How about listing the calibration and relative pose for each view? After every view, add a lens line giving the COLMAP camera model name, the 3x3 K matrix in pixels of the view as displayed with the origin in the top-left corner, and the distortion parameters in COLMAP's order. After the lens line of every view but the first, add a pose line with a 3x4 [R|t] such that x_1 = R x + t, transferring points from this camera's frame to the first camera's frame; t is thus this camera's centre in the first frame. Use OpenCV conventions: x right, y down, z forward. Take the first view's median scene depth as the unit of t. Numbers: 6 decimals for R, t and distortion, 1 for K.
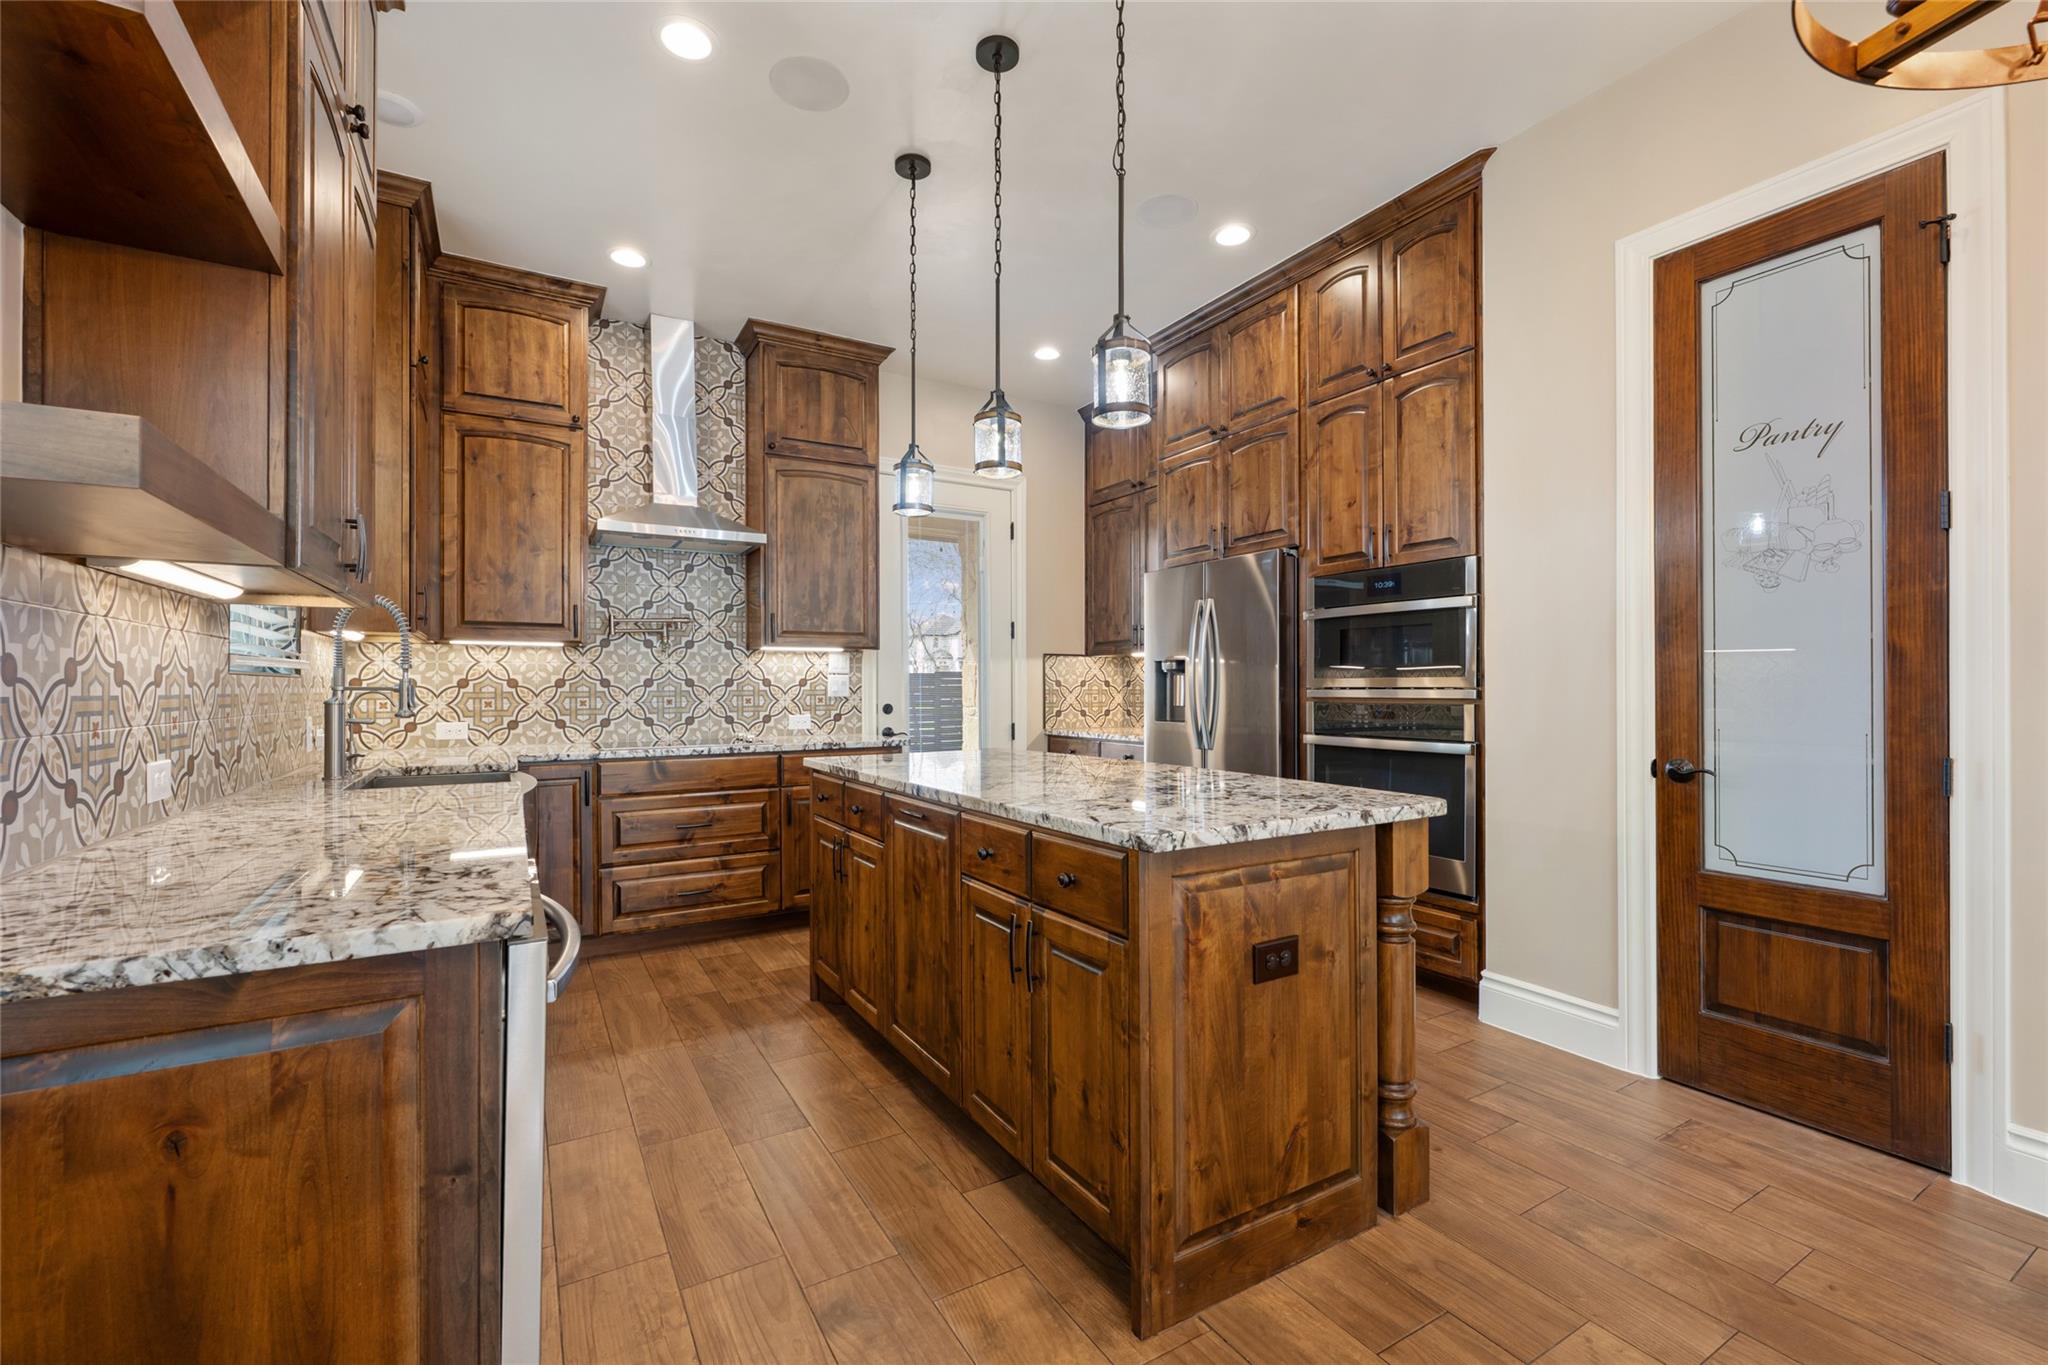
lens RADIAL K [[857.3, 0, 1016.2], [0, 857.3, 687.0], [0, 0, 1]] dist [0.002668, 0.000043]
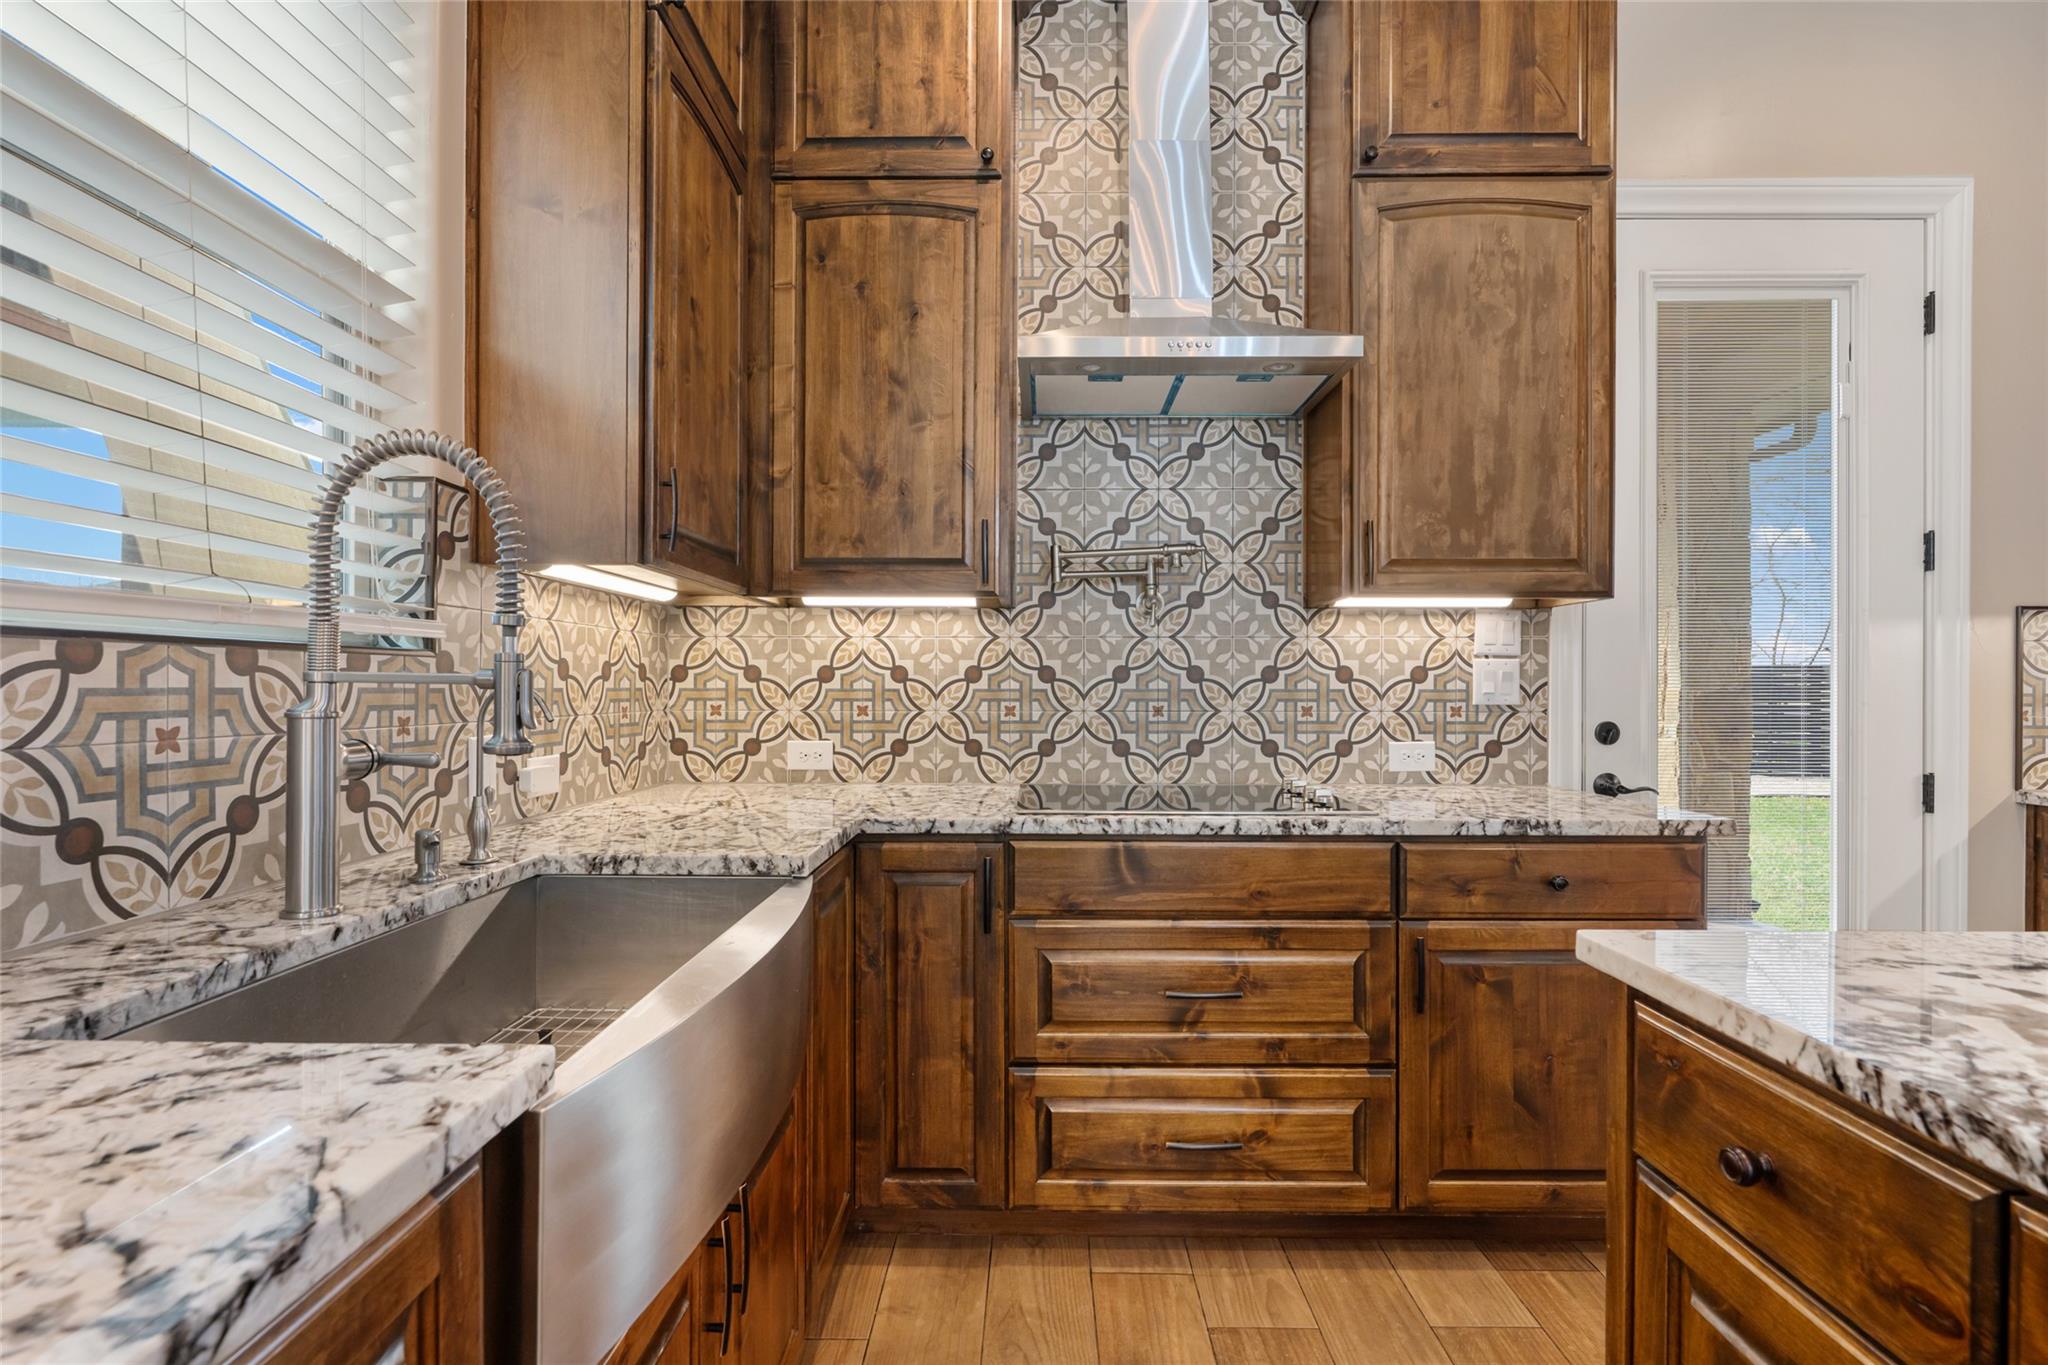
lens RADIAL K [[914.7, 0, 1025.4], [0, 914.7, 691.2], [0, 0, 1]] dist [-0.010378, 0.000197]
pose [[0.854617, 0.008293, -0.519193, -0.203352], [-0.005772, 0.999962, 0.006471, 0.002434], [0.519227, -0.002534, 0.854633, 0.531407]]
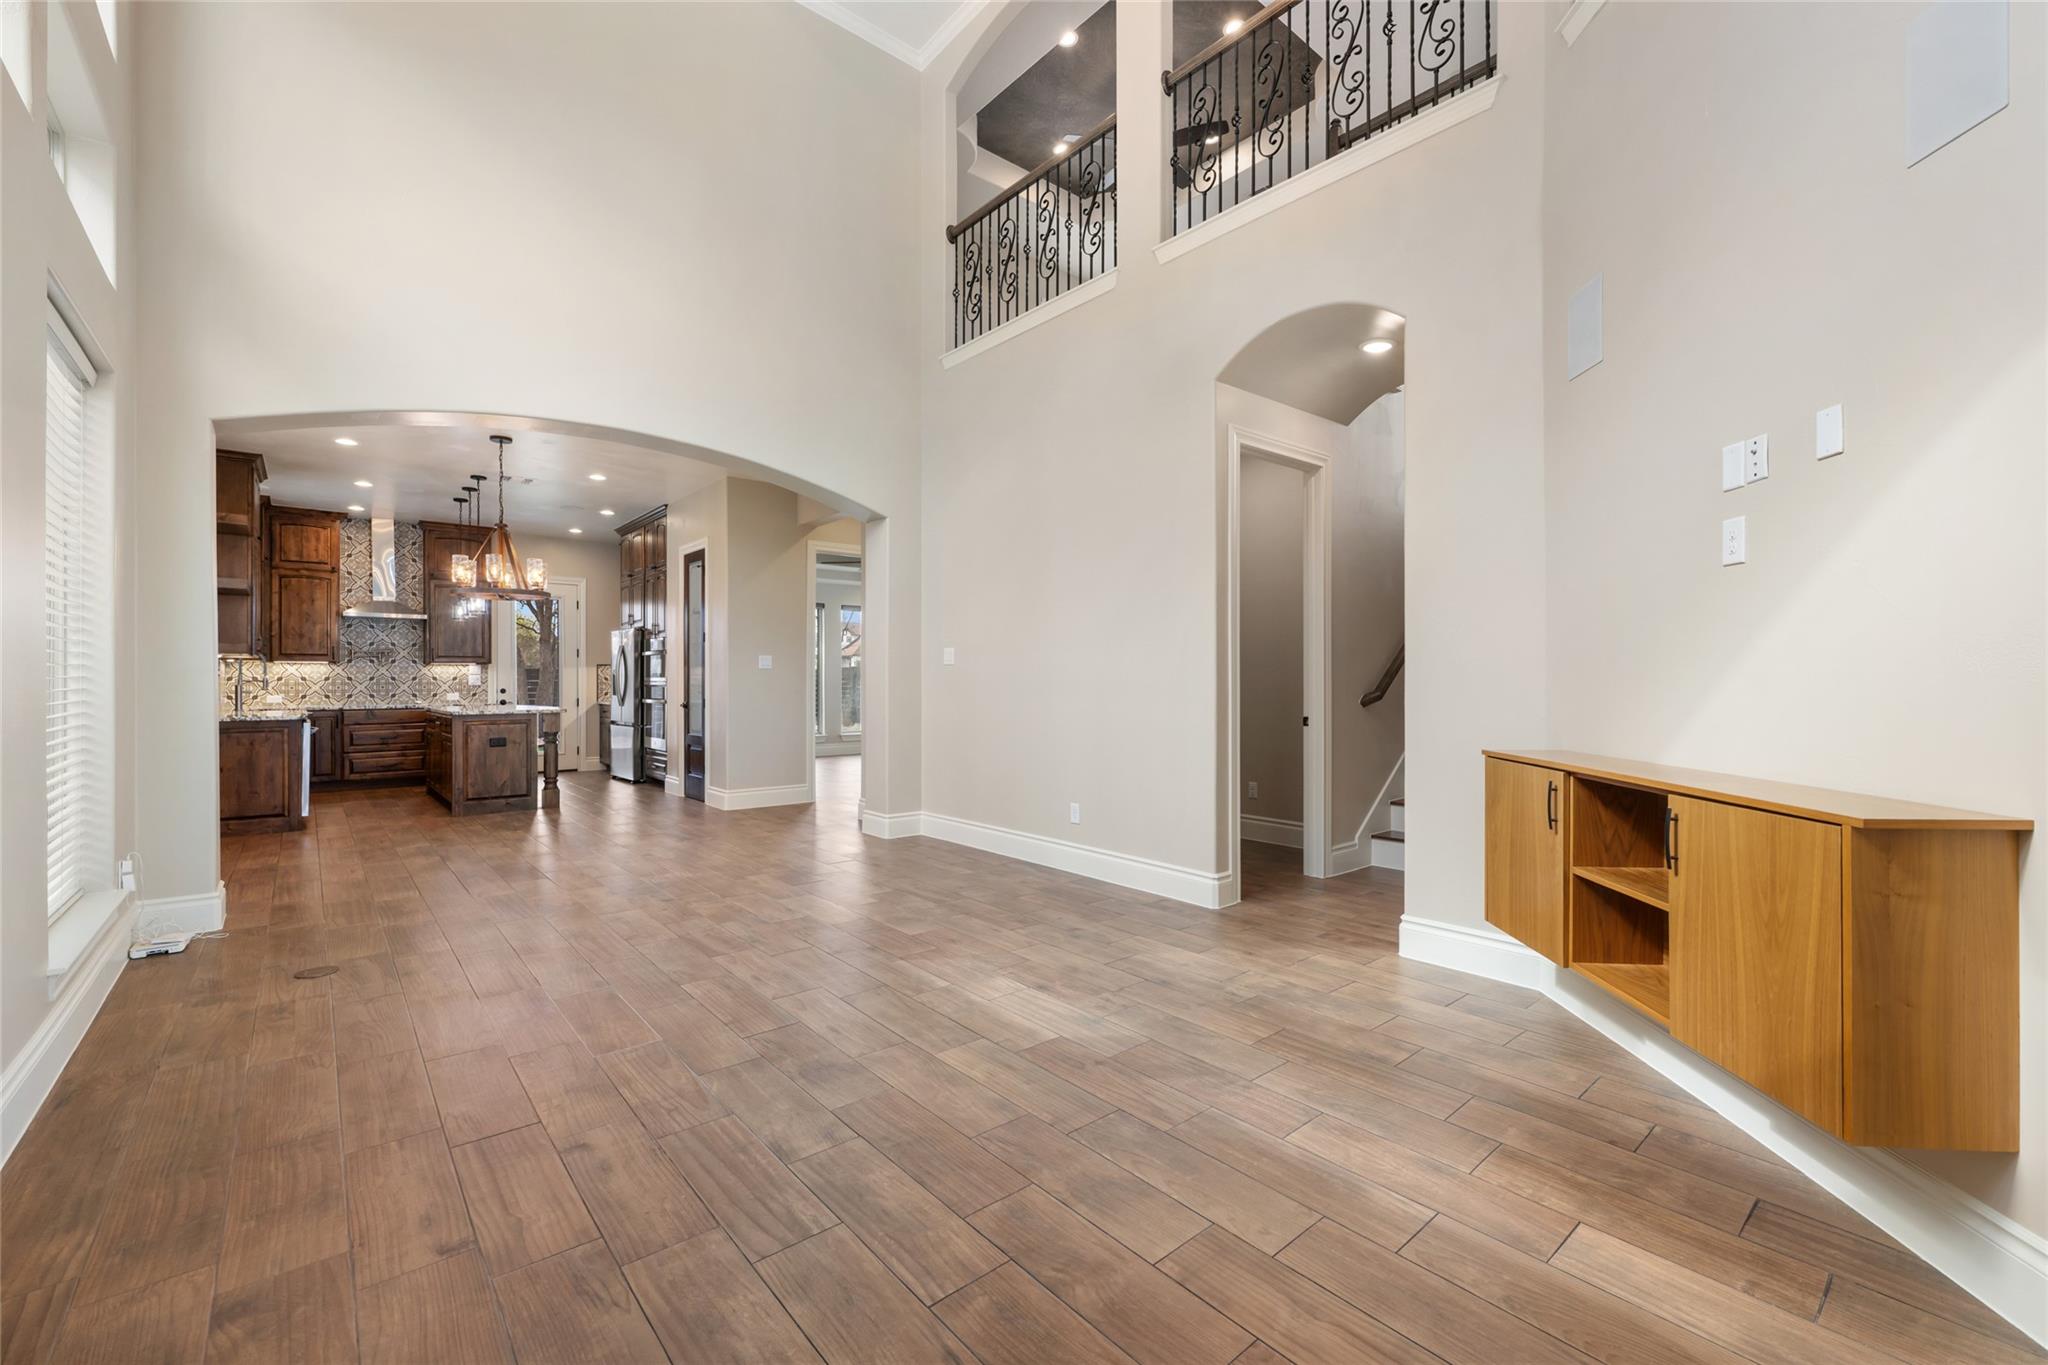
lens RADIAL K [[857.3, 0, 1024.8], [0, 857.3, 683.1], [0, 0, 1]] dist [0.002668, 0.000043]
pose [[0.986150, 0.000939, 0.165854, 0.961500], [-0.001250, 0.999998, 0.001769, 0.000304], [-0.165852, -0.001952, 0.986149, -1.631462]]
